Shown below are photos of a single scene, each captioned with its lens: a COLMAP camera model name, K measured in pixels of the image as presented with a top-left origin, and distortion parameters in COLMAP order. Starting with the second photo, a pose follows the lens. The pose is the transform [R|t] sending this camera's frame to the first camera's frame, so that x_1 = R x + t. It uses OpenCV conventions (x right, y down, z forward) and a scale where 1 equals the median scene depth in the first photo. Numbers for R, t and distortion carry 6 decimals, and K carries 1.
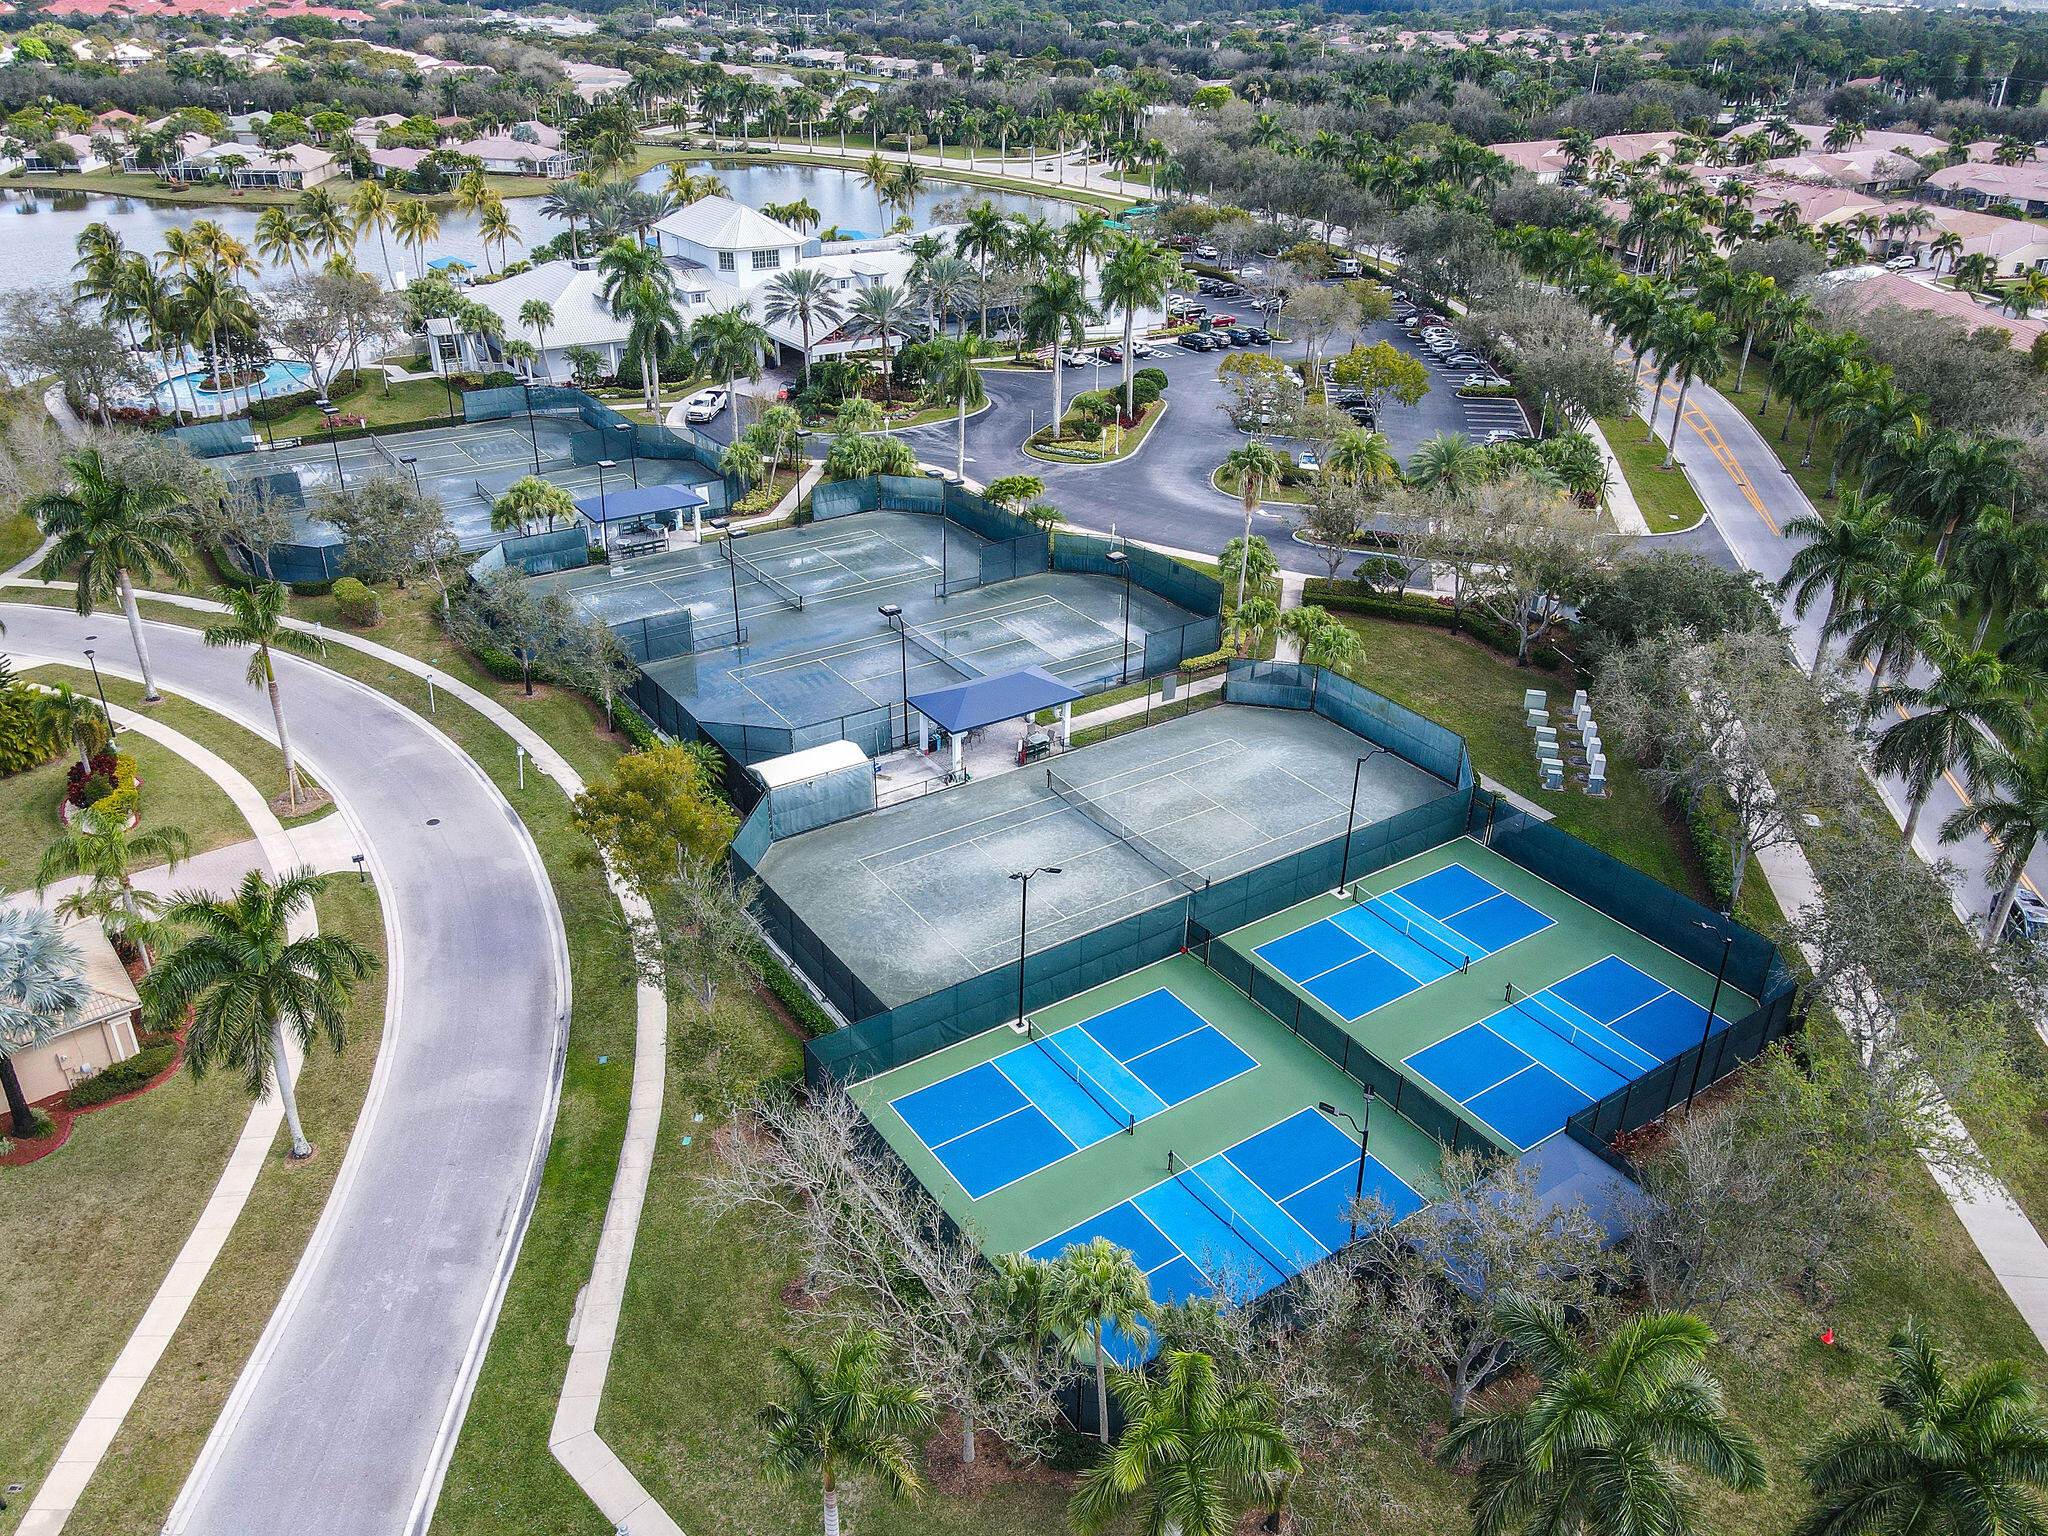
lens RADIAL K [[1505.2, 0, 1028.5], [0, 1505.2, 739.9], [0, 0, 1]] dist [0.004231, 0.023133]
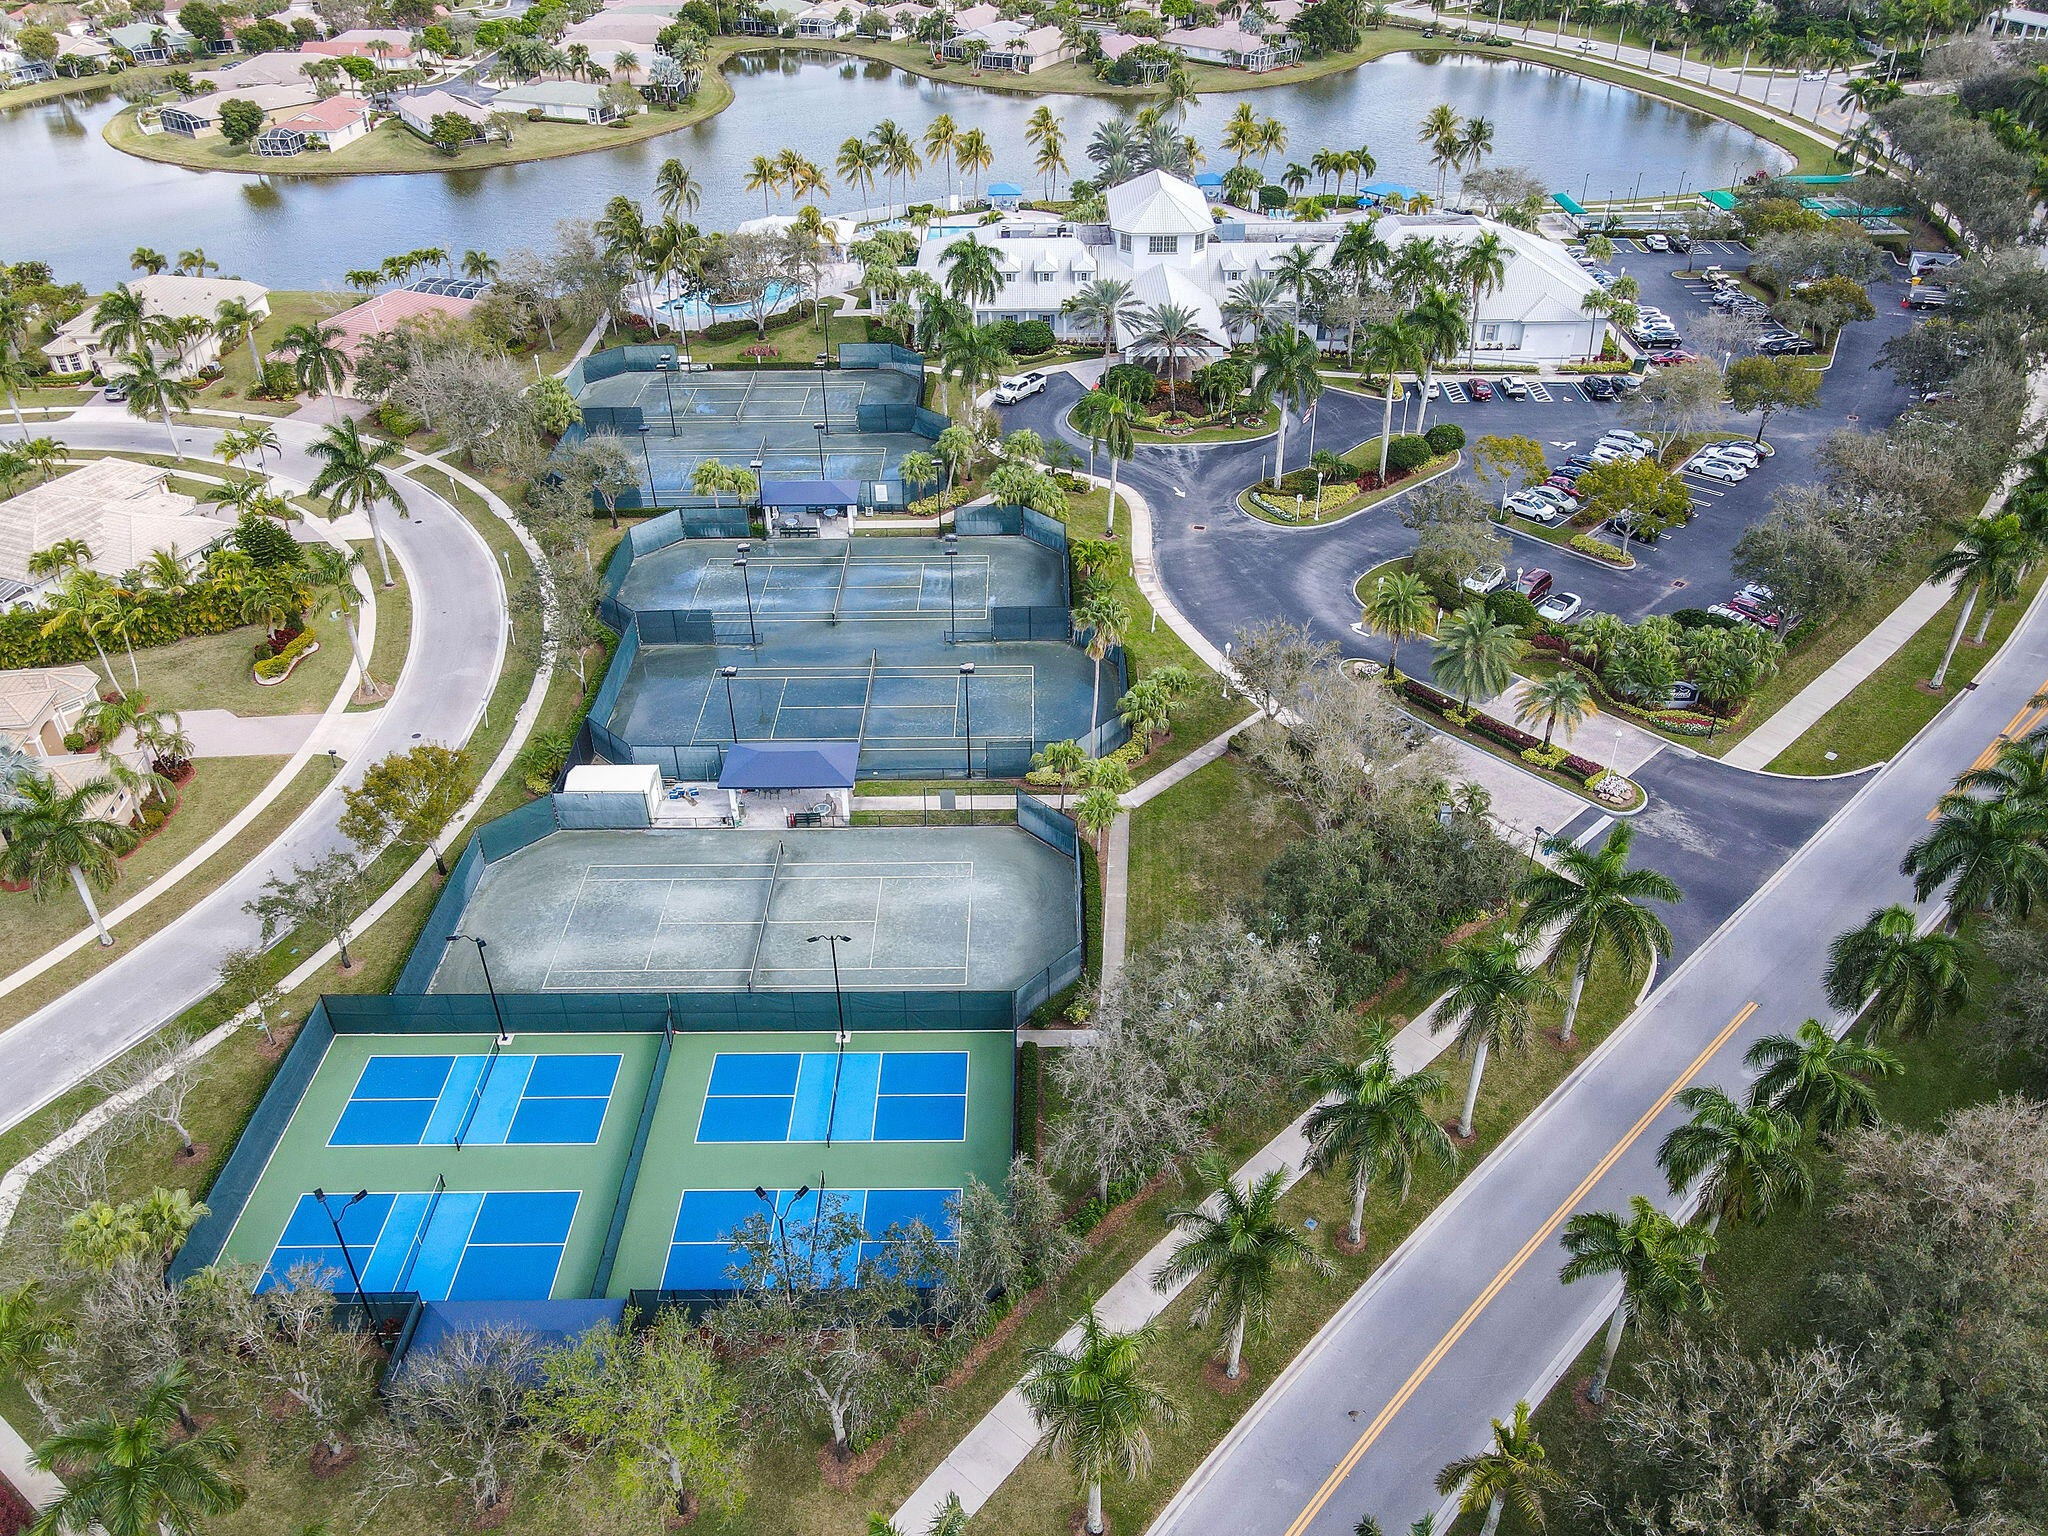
lens RADIAL K [[1505.7, 0, 1034.9], [0, 1505.7, 737.6], [0, 0, 1]] dist [-0.001001, 0.046338]
pose [[0.825799, 0.292633, -0.482102, 0.690195], [-0.236478, 0.955736, 0.175061, -0.296732], [0.511991, -0.030558, 0.858447, 0.086847]]
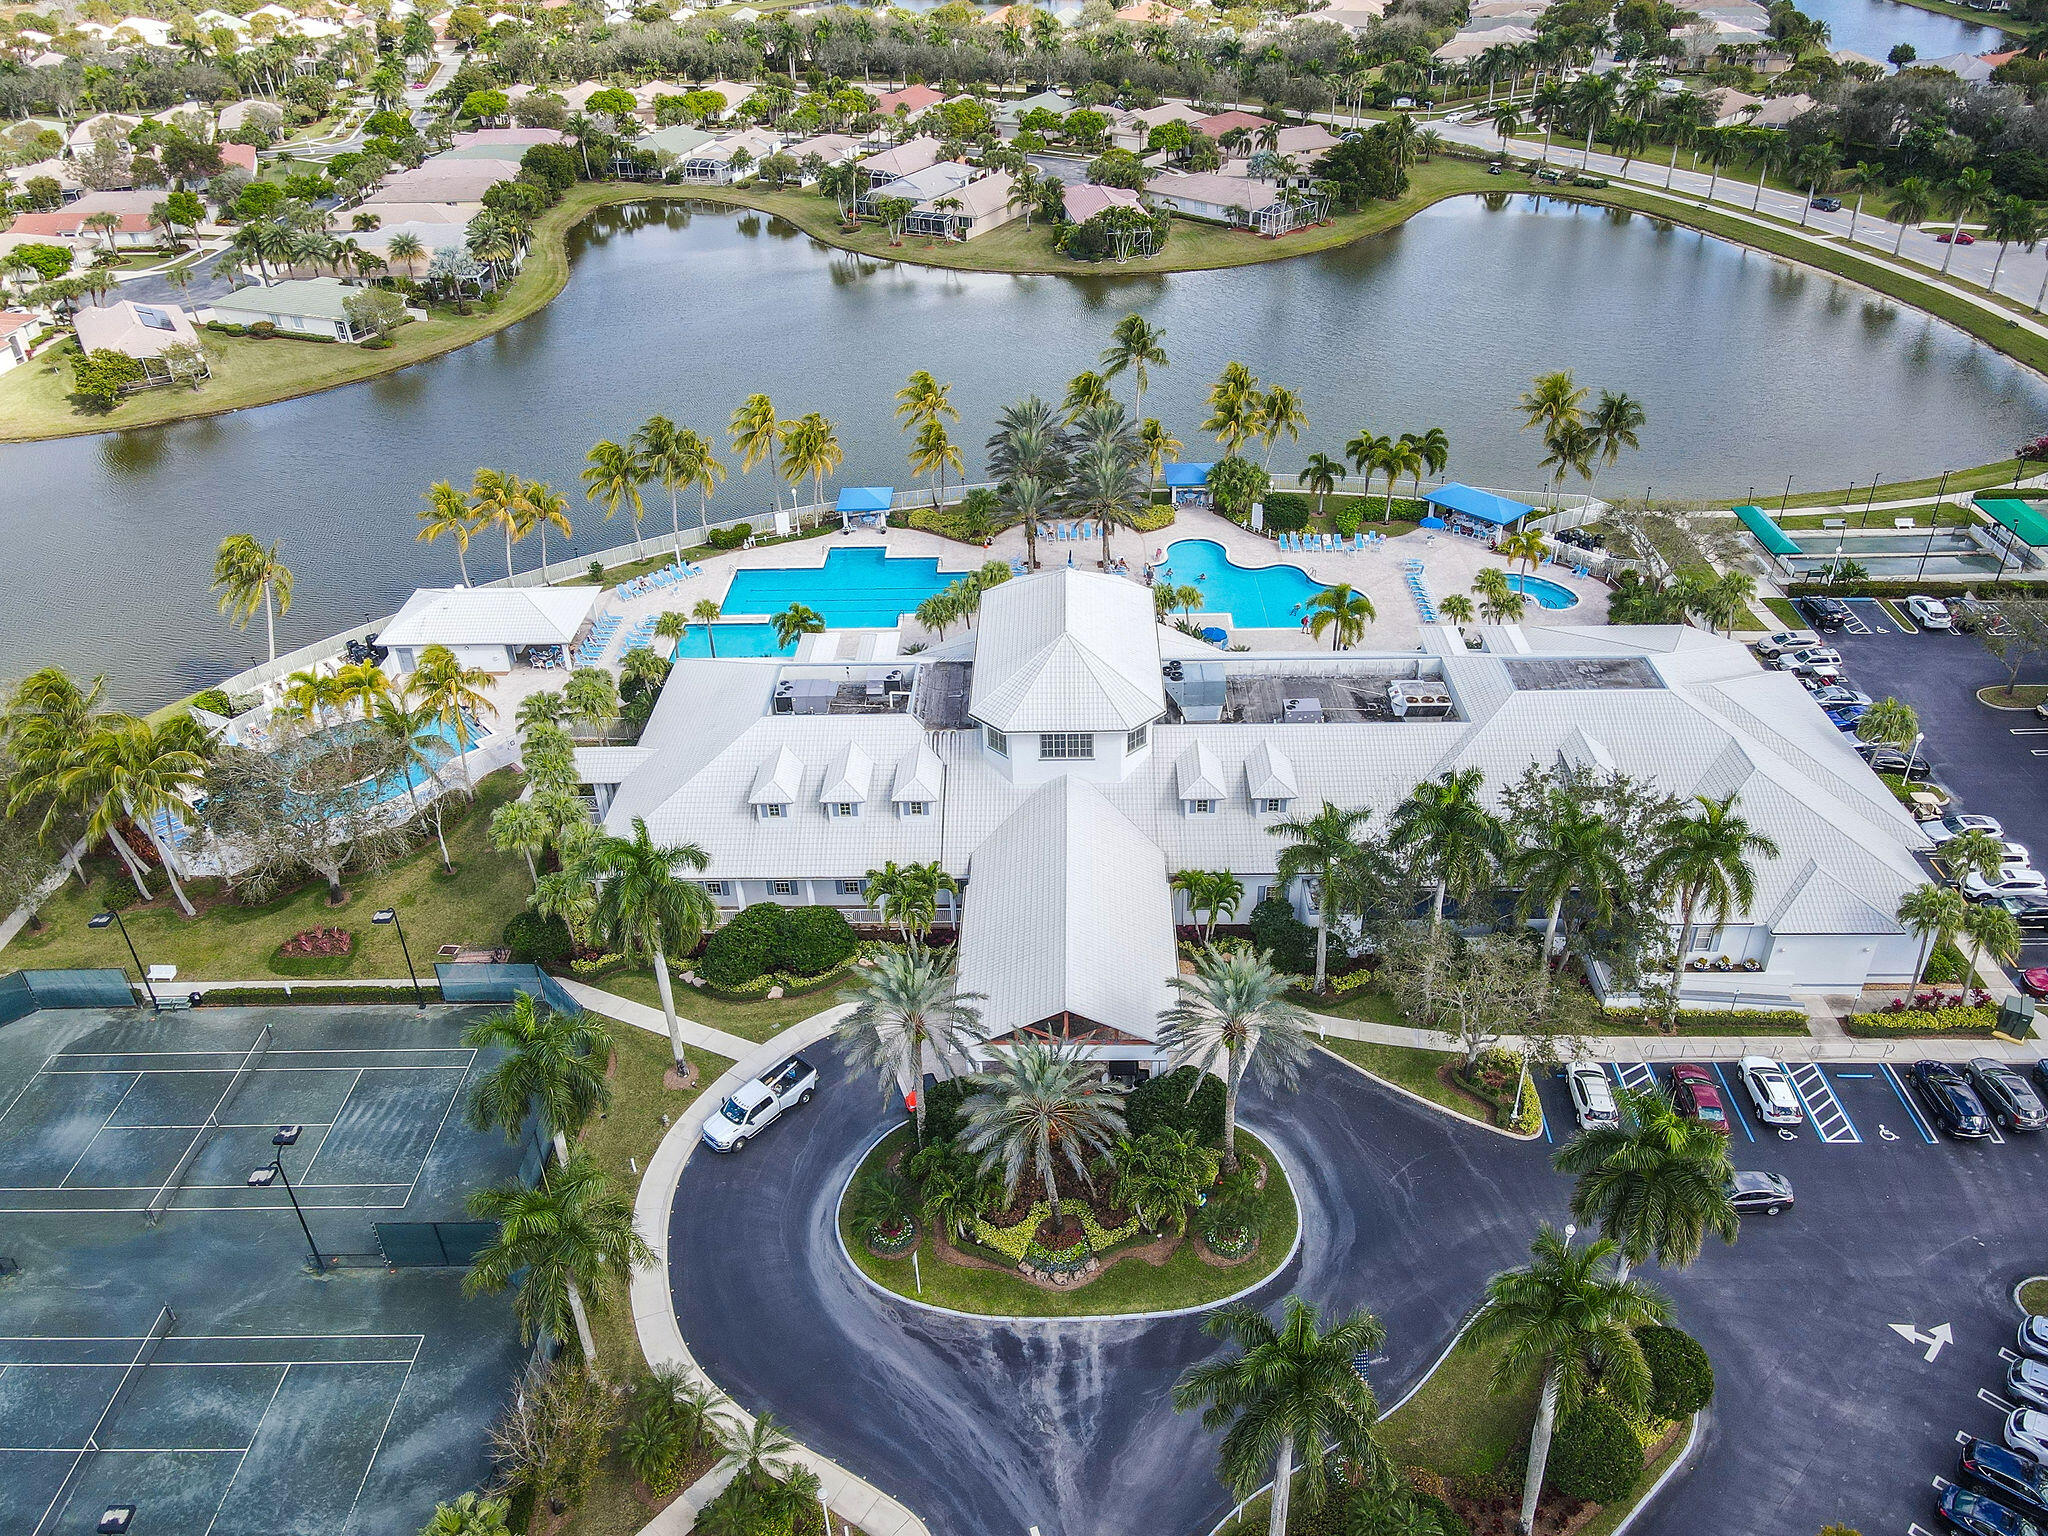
lens RADIAL K [[1505.2, 0, 1028.5], [0, 1505.2, 739.9], [0, 0, 1]] dist [0.004231, 0.023133]
pose [[0.812775, 0.276673, -0.512687, 0.188219], [-0.228112, 0.960906, 0.156923, -0.781869], [0.536061, -0.010593, 0.844113, 1.015633]]
